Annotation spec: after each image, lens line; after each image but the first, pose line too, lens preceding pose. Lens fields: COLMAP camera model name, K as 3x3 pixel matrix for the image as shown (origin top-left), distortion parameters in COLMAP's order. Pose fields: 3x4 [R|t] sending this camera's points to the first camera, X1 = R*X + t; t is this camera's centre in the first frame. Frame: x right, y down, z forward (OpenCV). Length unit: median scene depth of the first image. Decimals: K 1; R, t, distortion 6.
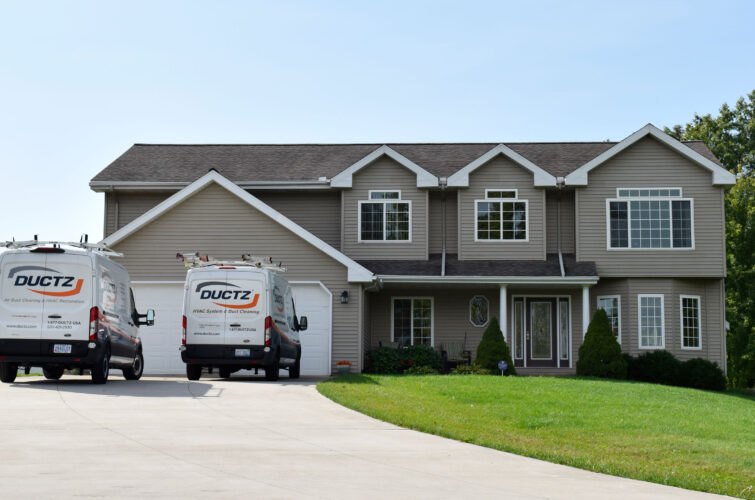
lens RADIAL K [[1432.0, 0, 377.2], [0, 1432.0, 249.3], [0, 0, 1]] dist [-0.035953, 0.000000]
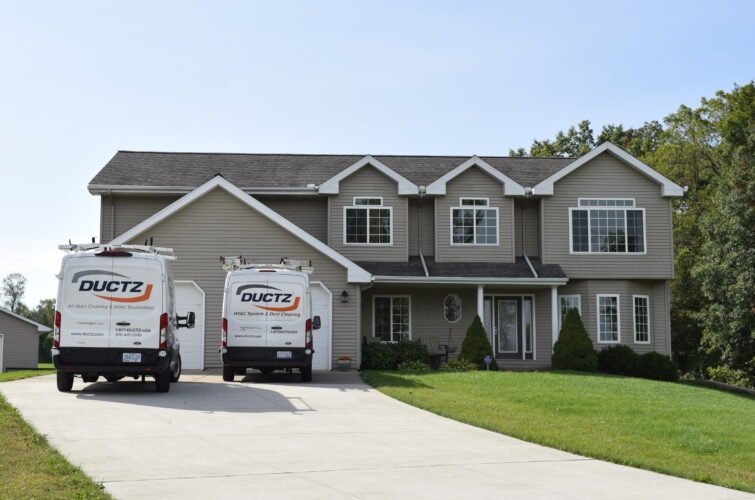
lens RADIAL K [[1137.3, 0, 377.7], [0, 1137.3, 251.2], [0, 0, 1]] dist [-0.012690, 0.000000]
pose [[0.991782, 0.008259, 0.127675, -0.099498], [-0.008822, 0.999954, 0.003841, -0.003627], [-0.127637, -0.004936, 0.991809, 0.146147]]
